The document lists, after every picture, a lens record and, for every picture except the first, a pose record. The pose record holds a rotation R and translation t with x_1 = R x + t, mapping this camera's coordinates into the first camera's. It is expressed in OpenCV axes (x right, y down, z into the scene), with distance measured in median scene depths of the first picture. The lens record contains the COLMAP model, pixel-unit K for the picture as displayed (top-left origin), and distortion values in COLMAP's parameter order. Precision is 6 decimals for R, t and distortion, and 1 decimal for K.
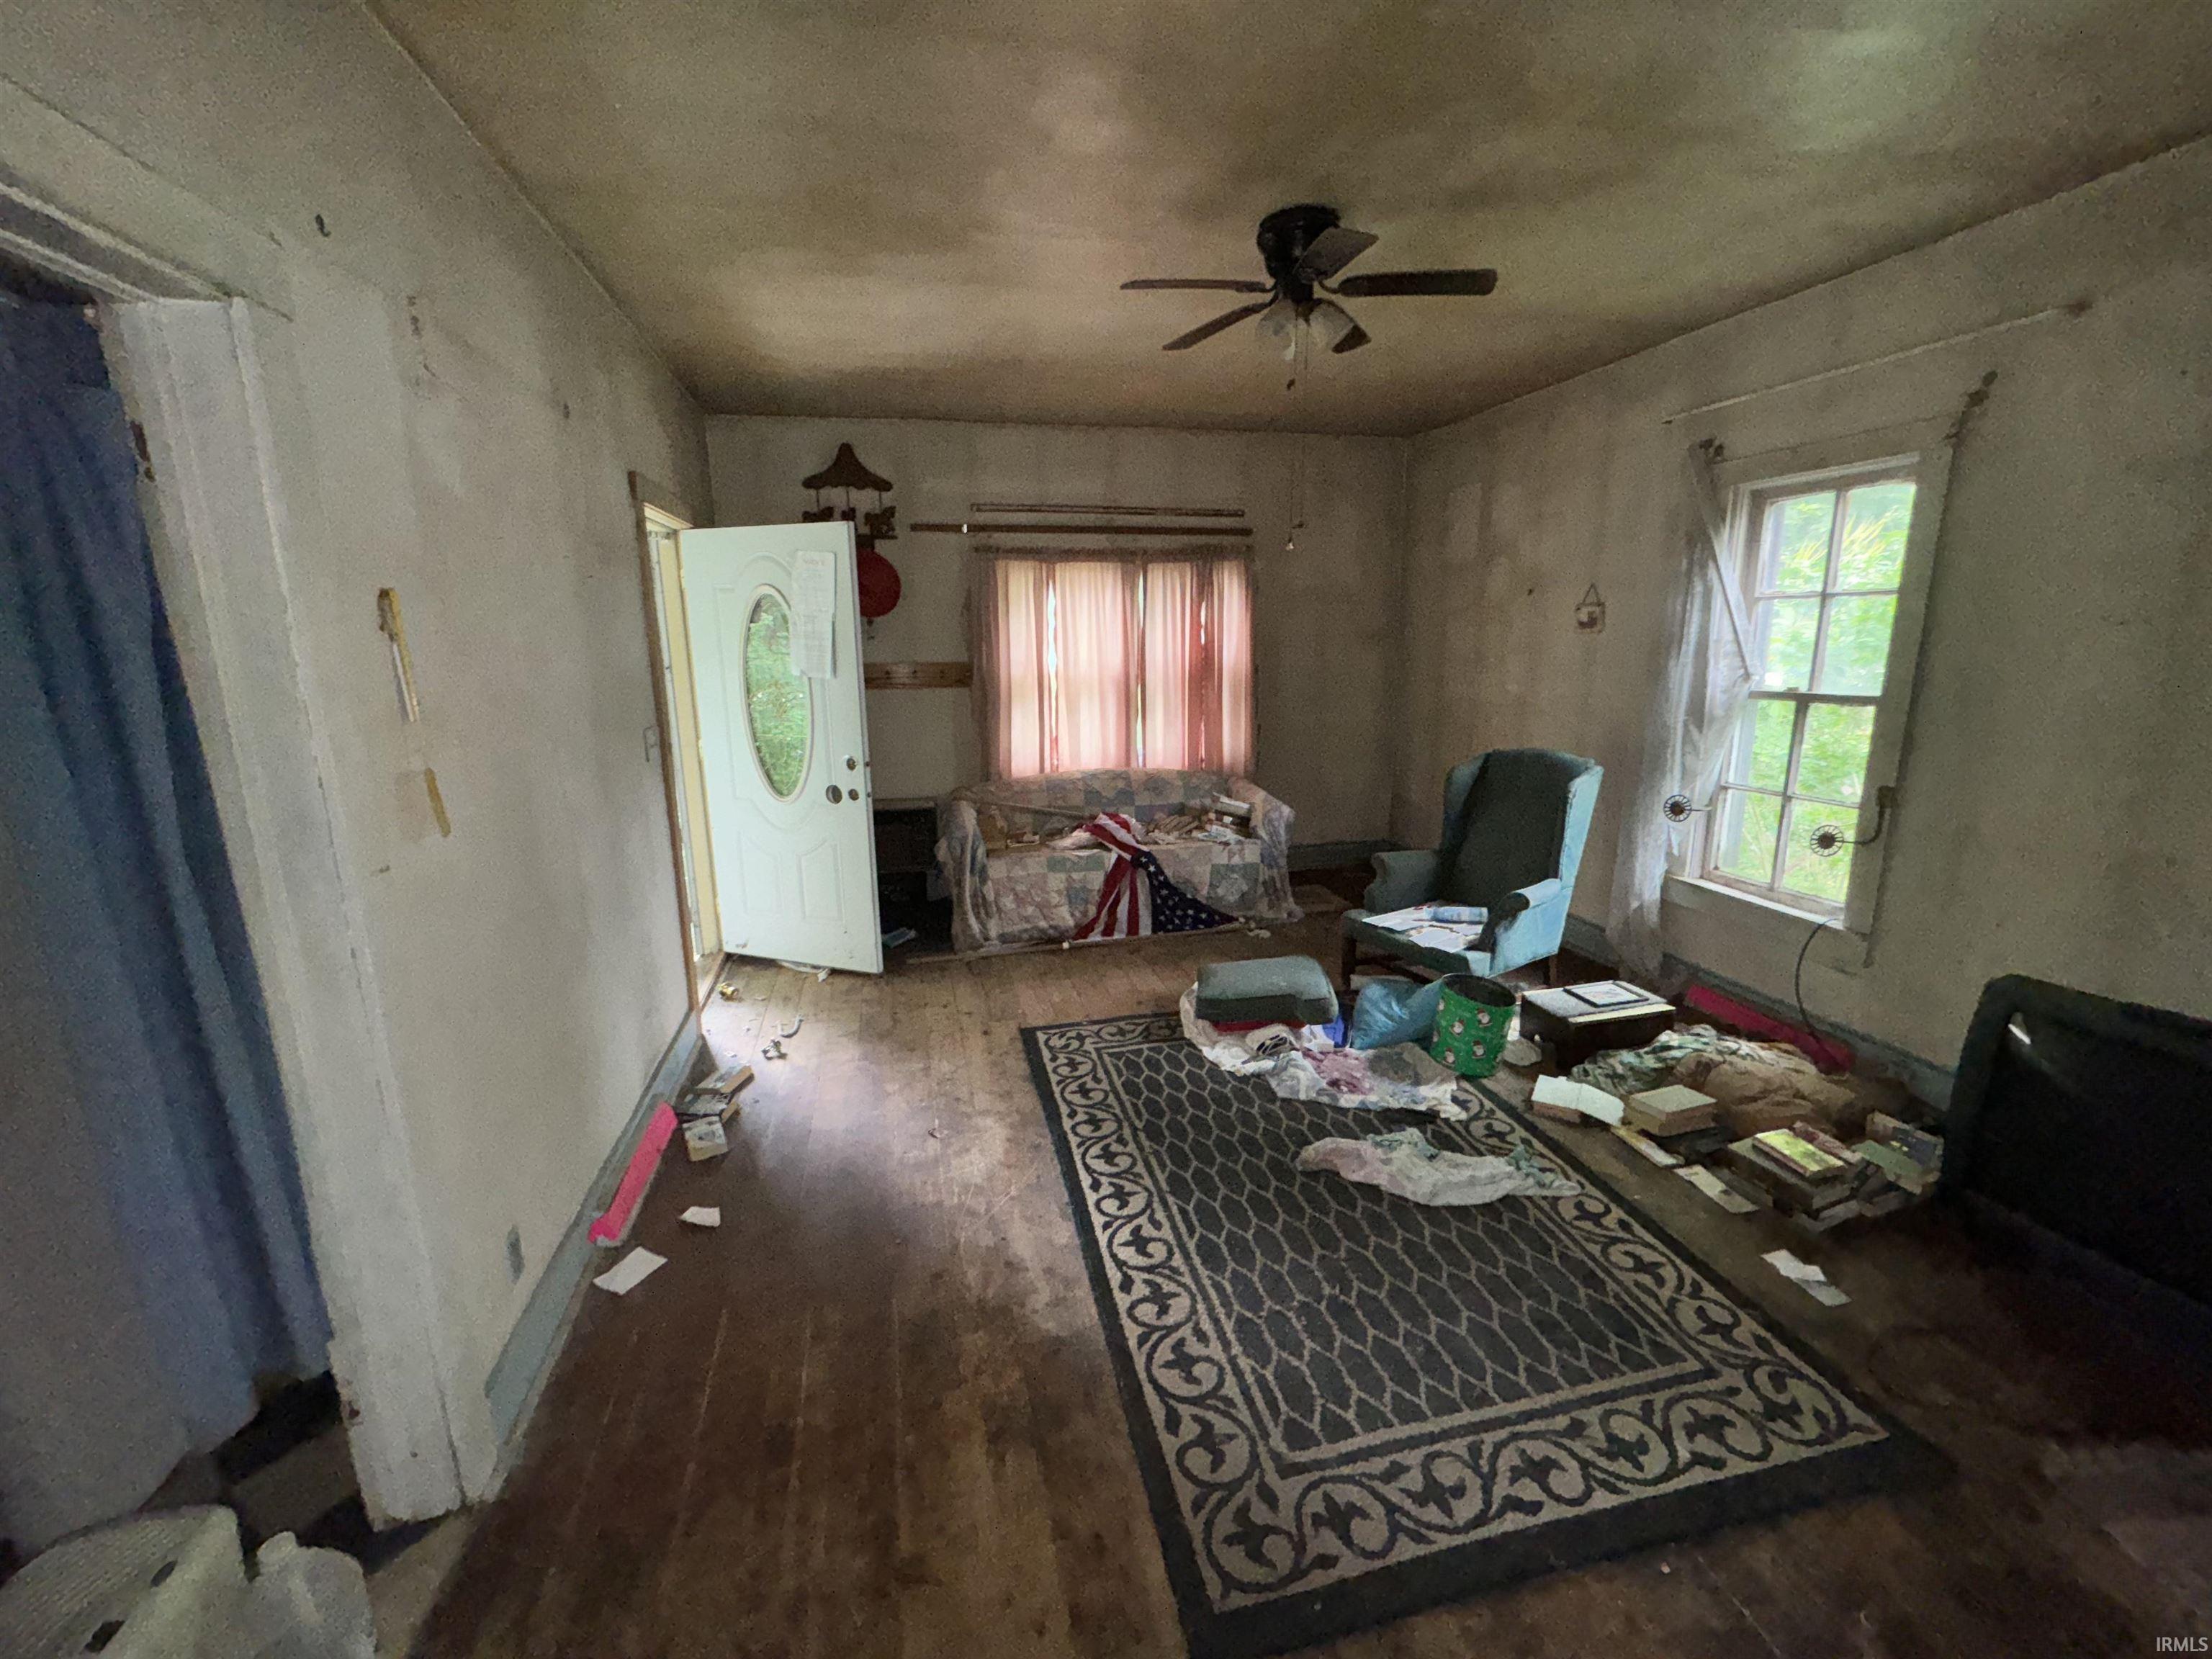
lens RADIAL K [[880.4, 0, 1104.9], [0, 880.4, 824.1], [0, 0, 1]] dist [-0.003736, 0.000718]
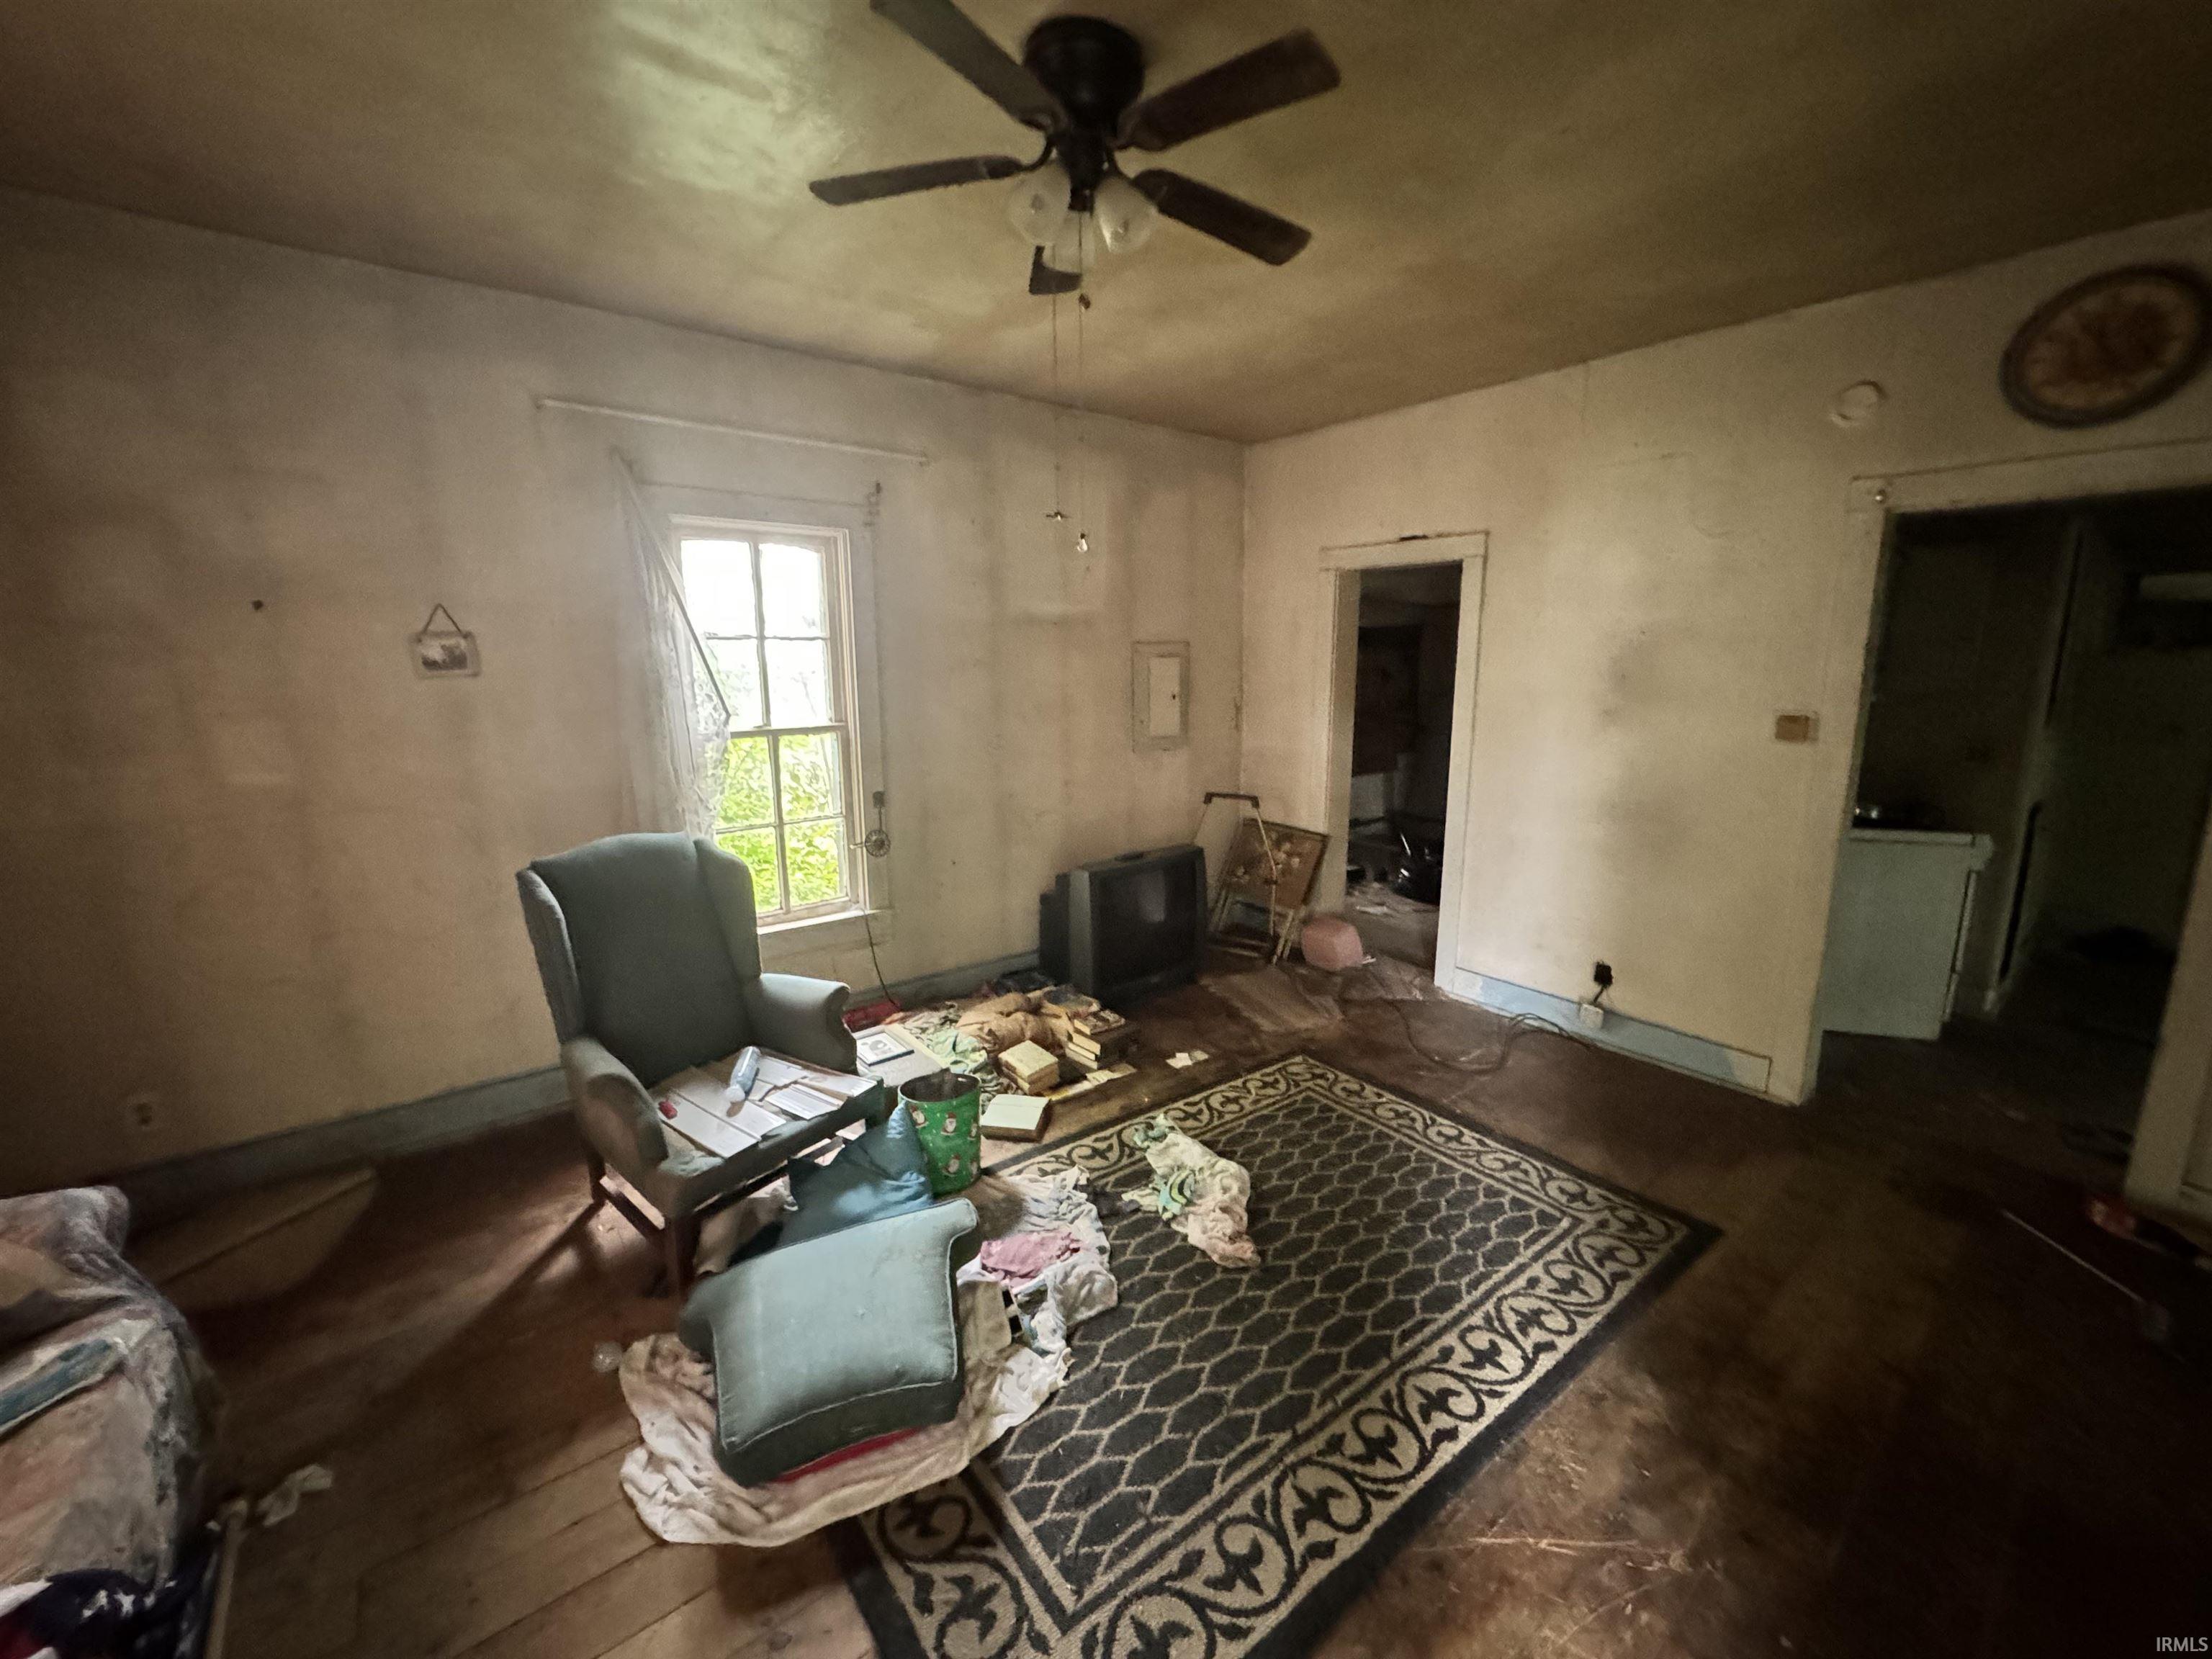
lens RADIAL K [[880.4, 0, 1106.9], [0, 880.4, 826.0], [0, 0, 1]] dist [-0.003736, 0.000718]
pose [[-0.424504, -0.156244, 0.891843, -0.462924], [0.201061, 0.944138, 0.261108, -0.305955], [-0.882820, 0.290156, -0.369376, 1.392383]]
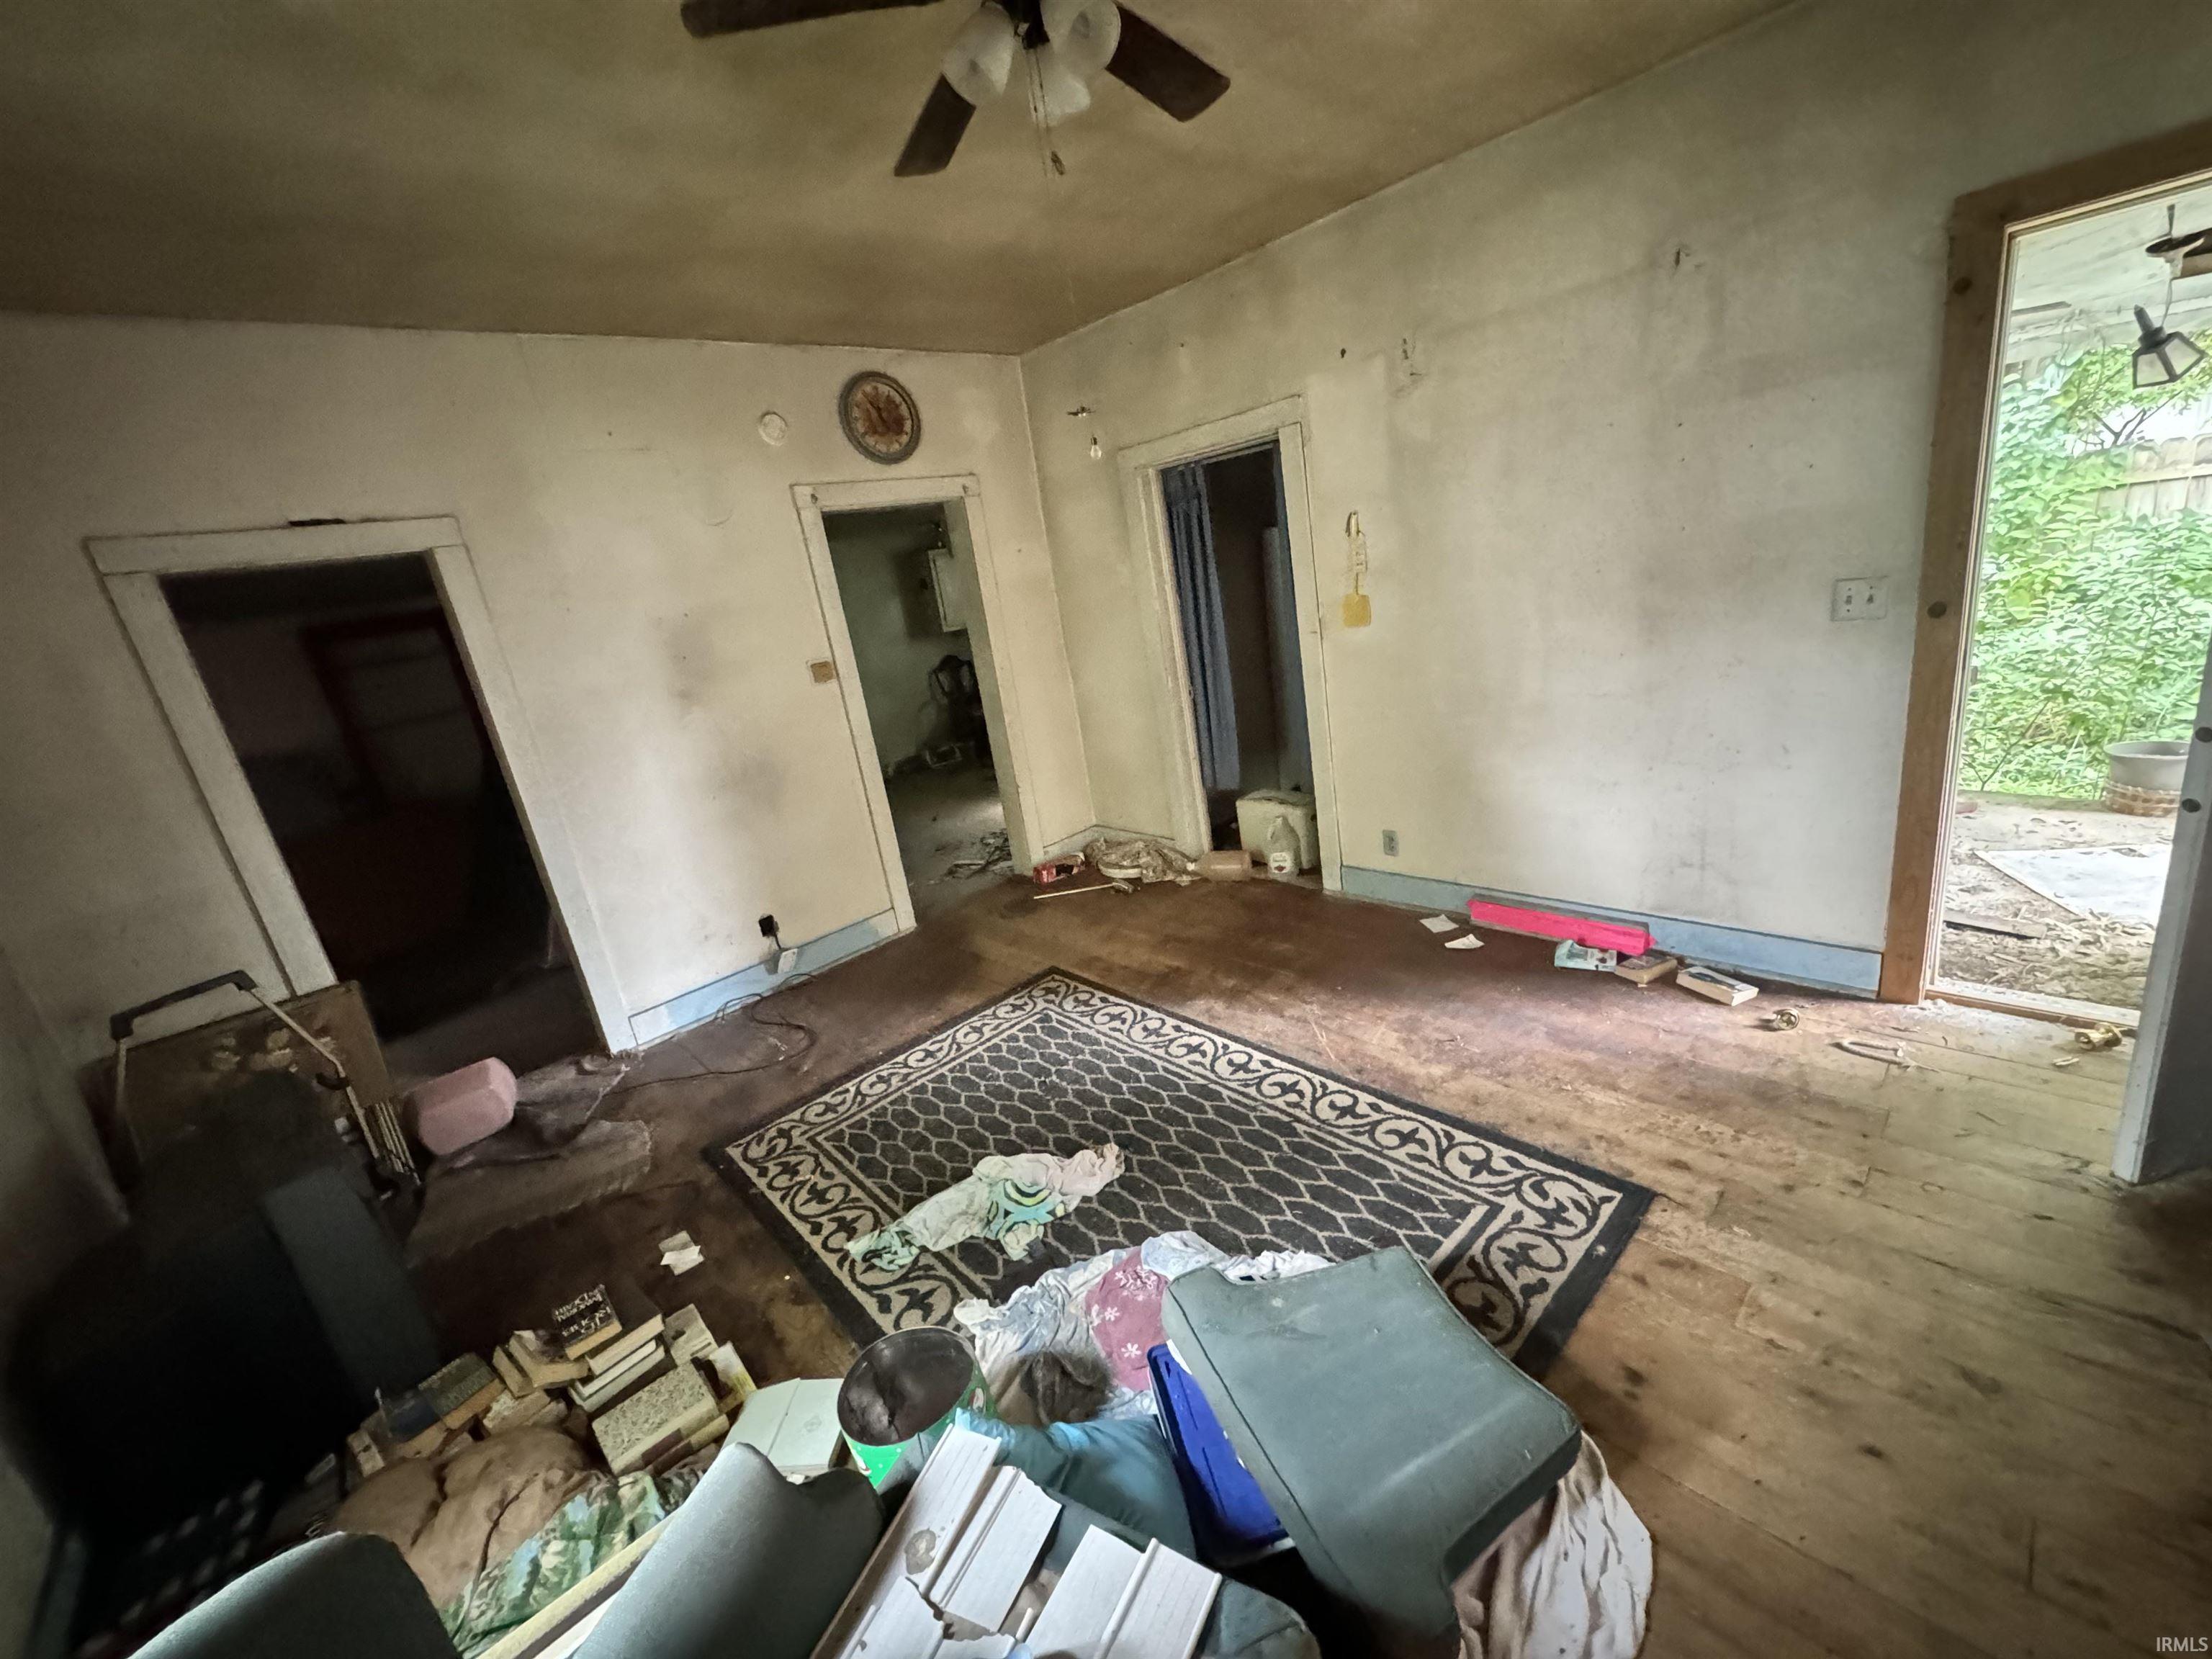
lens RADIAL K [[880.4, 0, 1104.9], [0, 880.4, 823.4], [0, 0, 1]] dist [-0.003736, 0.000718]
pose [[-0.853837, 0.281471, -0.437878, 0.579834], [0.054712, 0.885065, 0.462240, -0.395075], [0.517658, 0.370720, -0.771101, 1.675794]]
